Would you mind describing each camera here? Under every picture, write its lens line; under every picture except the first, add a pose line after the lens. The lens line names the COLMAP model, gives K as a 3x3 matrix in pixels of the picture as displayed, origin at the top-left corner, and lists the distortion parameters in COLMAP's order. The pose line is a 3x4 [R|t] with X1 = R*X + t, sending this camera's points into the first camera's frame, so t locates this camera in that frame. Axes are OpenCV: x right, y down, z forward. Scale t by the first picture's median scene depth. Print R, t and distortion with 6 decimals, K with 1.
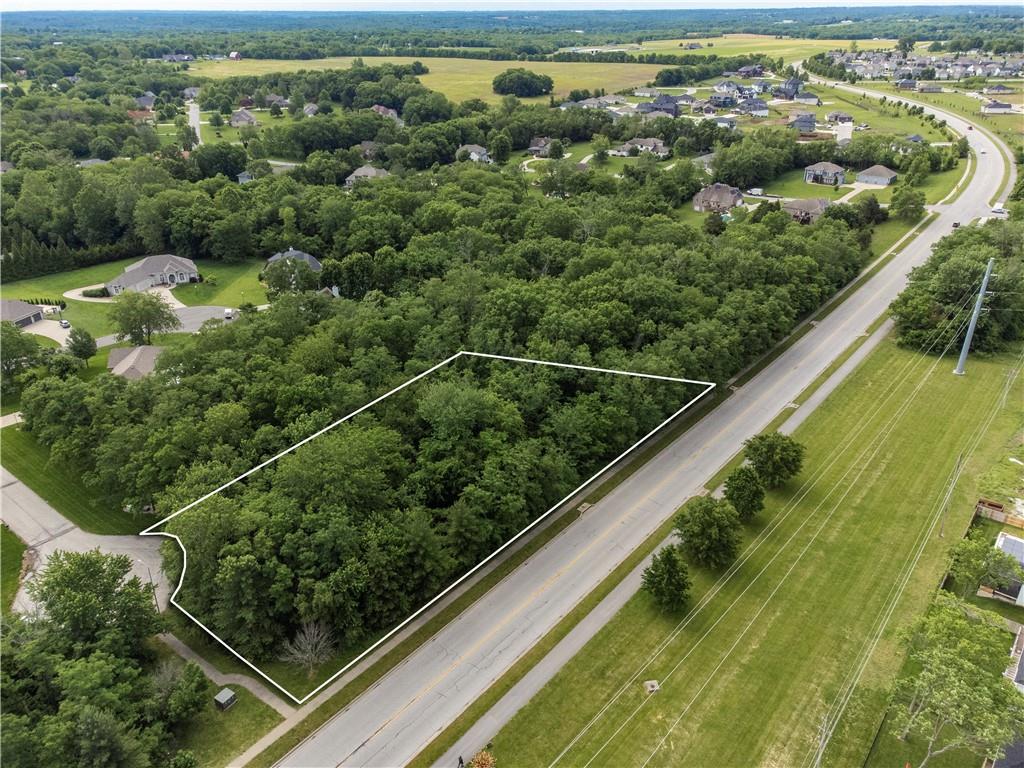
lens RADIAL K [[837.8, 0, 534.0], [0, 837.8, 384.4], [0, 0, 1]] dist [-0.005634, 0.038369]
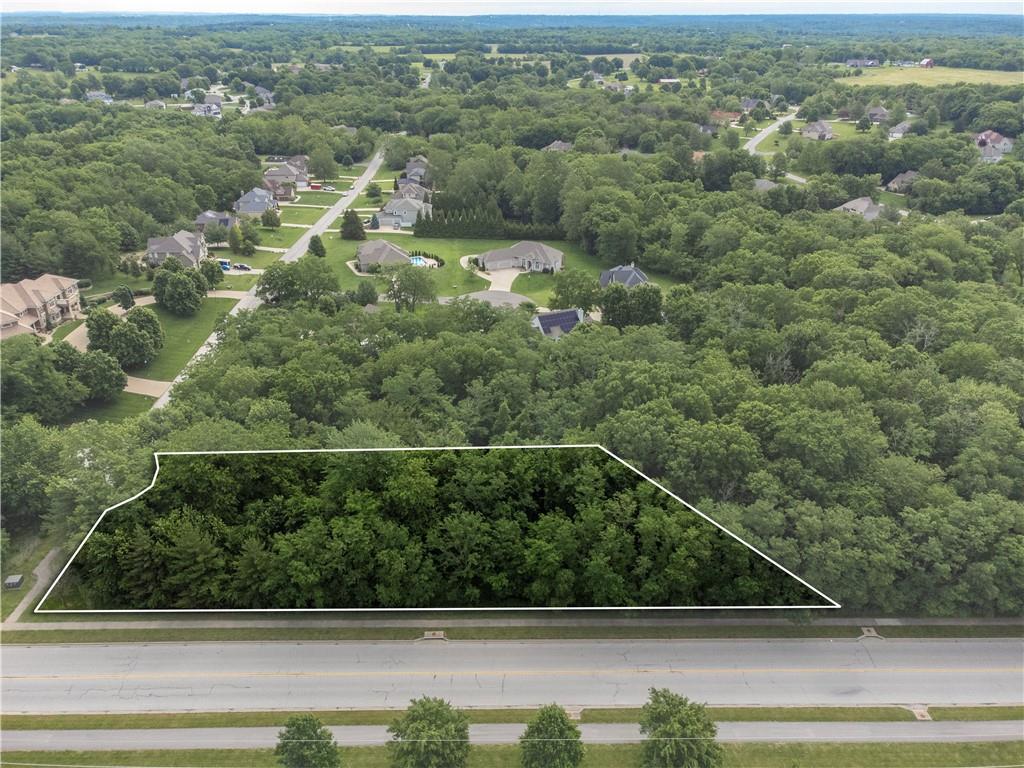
lens RADIAL K [[837.8, 0, 534.0], [0, 837.8, 384.4], [0, 0, 1]] dist [-0.005634, 0.038369]
pose [[0.601170, 0.329870, -0.727861, 0.207103], [-0.331437, 0.931716, 0.148510, -0.075677], [0.727148, 0.151960, 0.669450, 0.165100]]
